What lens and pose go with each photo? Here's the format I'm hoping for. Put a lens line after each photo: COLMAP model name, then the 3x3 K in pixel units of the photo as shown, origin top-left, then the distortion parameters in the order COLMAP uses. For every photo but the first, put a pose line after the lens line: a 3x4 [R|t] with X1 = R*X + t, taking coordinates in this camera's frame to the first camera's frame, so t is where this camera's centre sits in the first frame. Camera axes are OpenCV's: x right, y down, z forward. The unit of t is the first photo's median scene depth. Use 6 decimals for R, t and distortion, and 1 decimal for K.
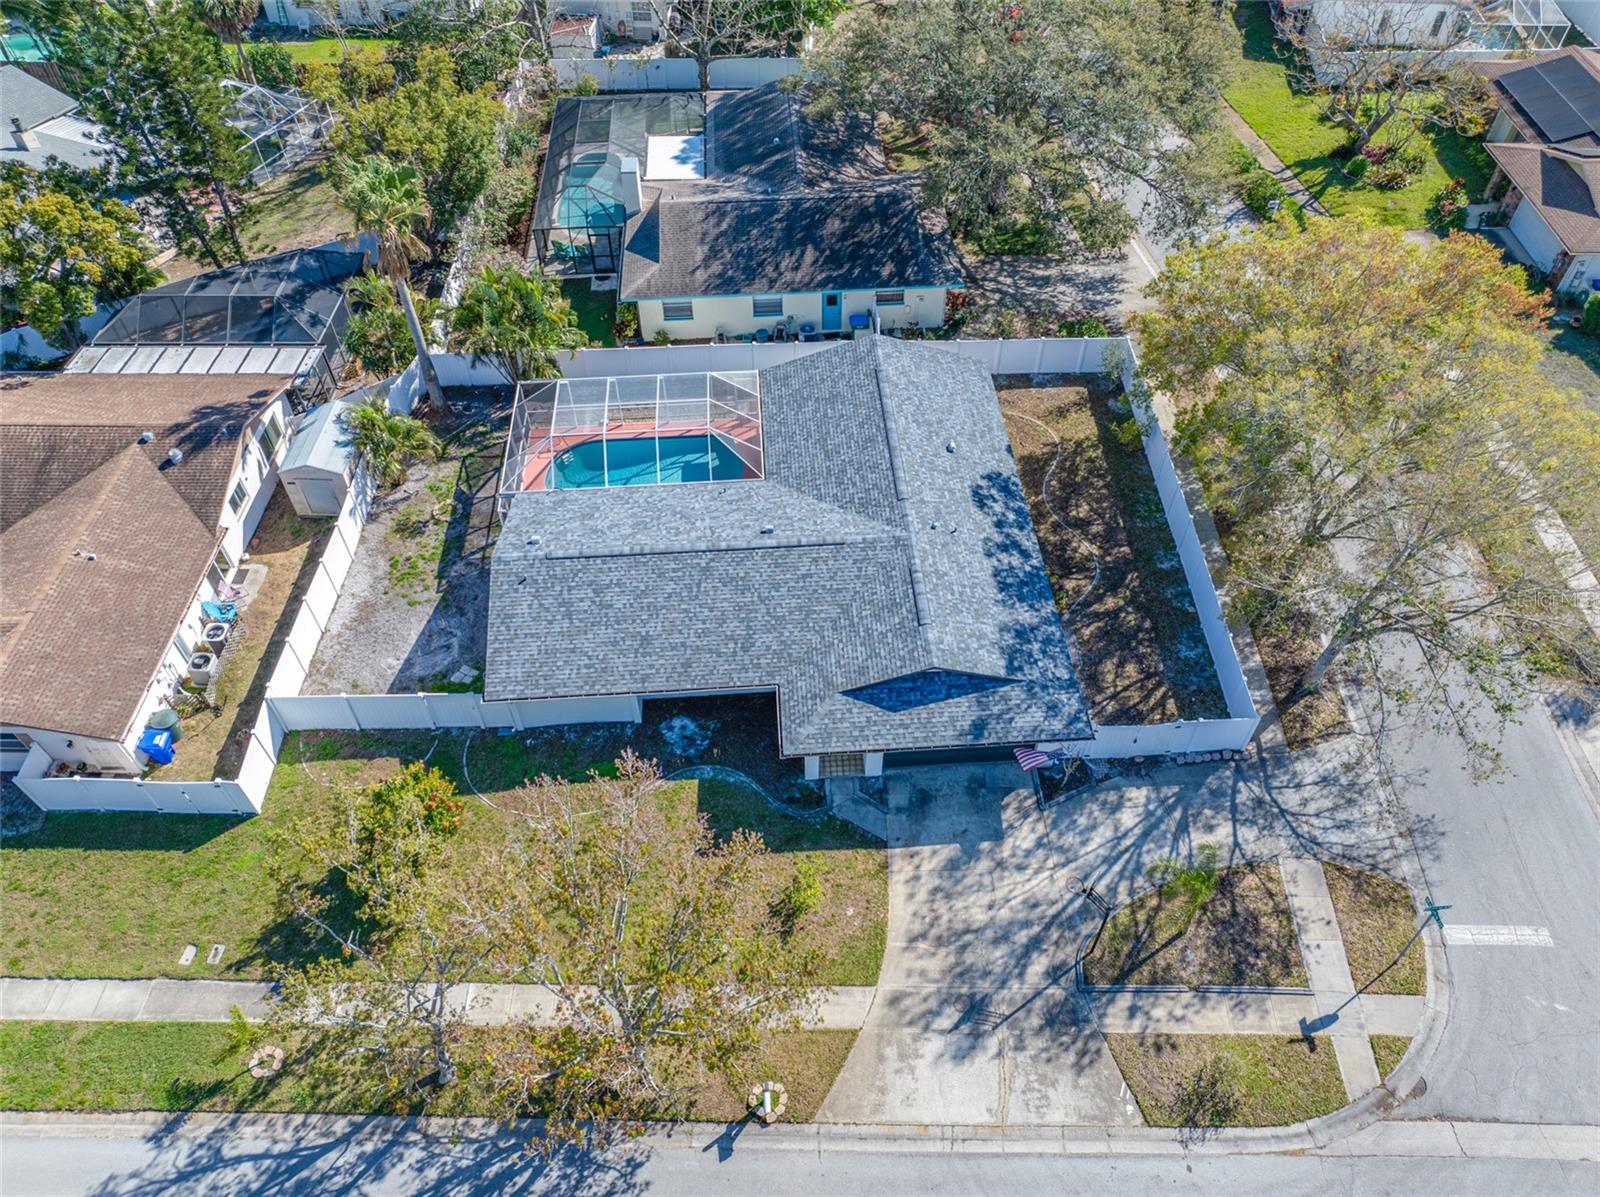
lens RADIAL K [[1132.6, 0, 800.0], [0, 1132.6, 598.5], [0, 0, 1]] dist [0.000020, -0.003199]
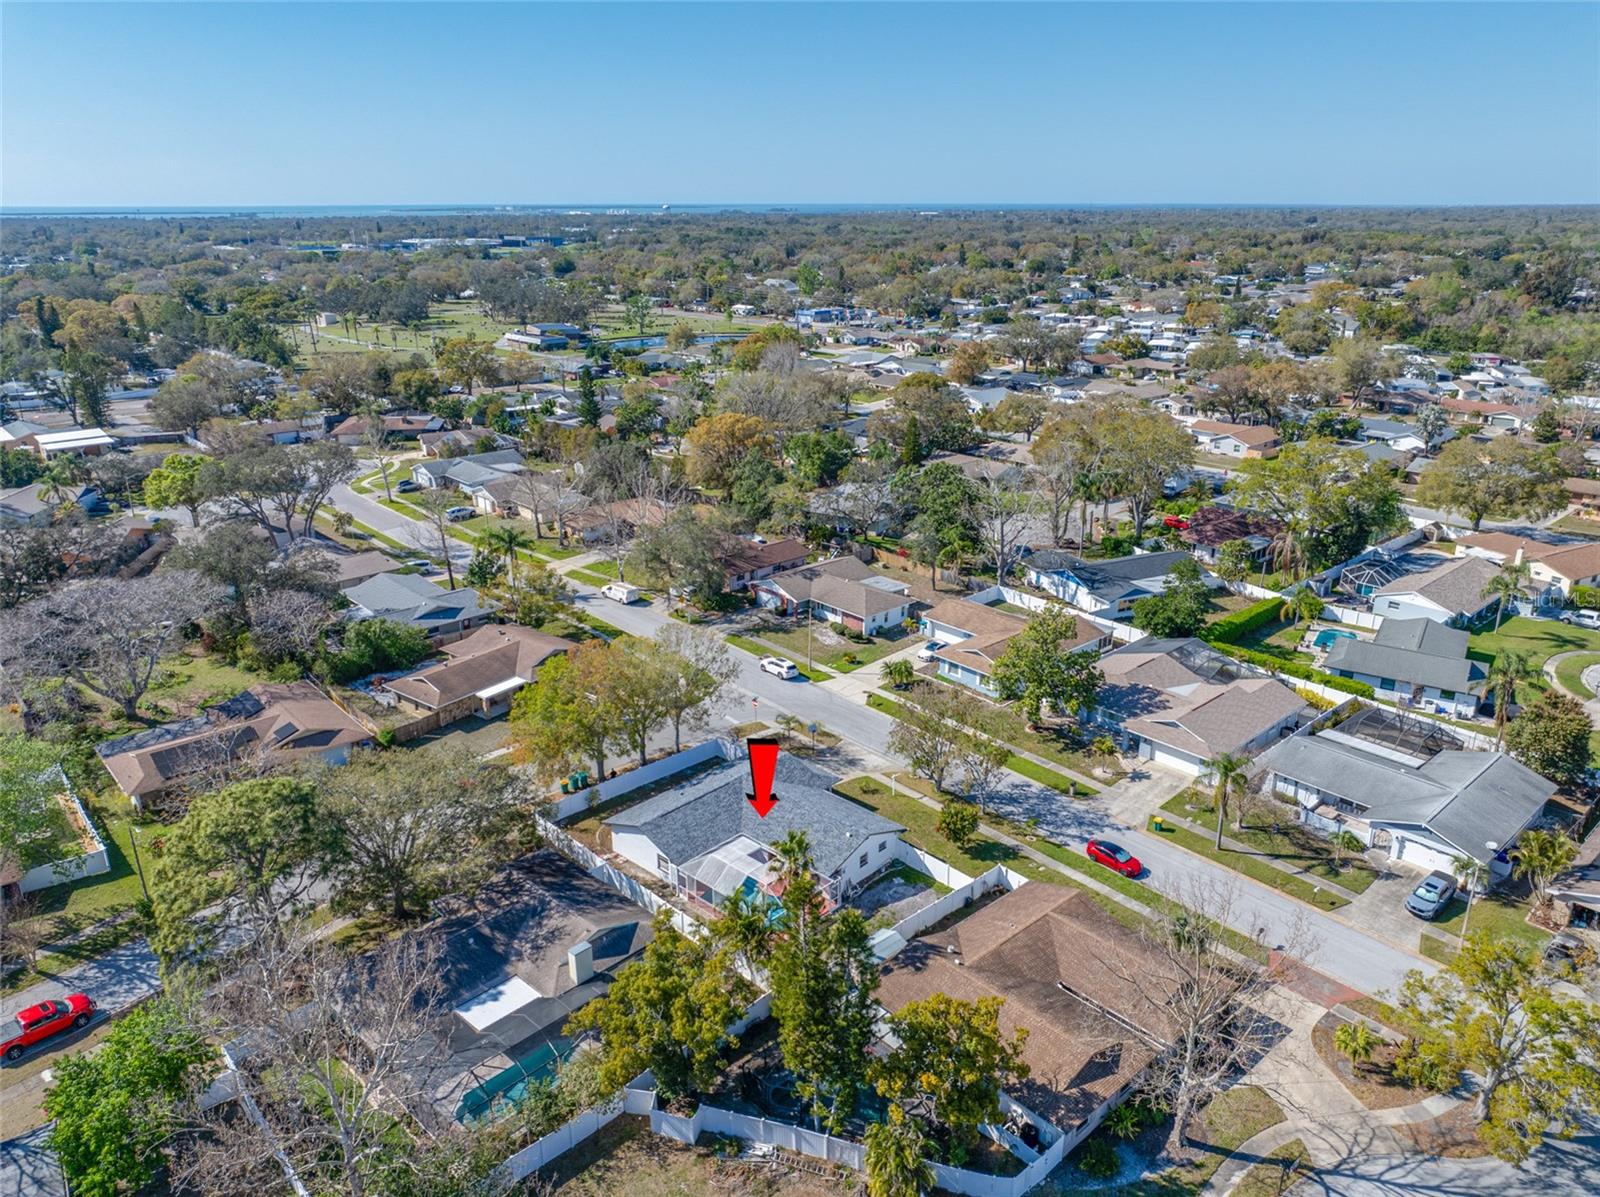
lens RADIAL K [[1136.7, 0, 808.5], [0, 1136.7, 585.2], [0, 0, 1]] dist [-0.009647, 0.004501]
pose [[-0.686423, -0.227265, 0.690778, -1.523497], [0.548415, 0.462037, 0.696967, -1.780716], [-0.477561, 0.857247, -0.192517, 0.974250]]
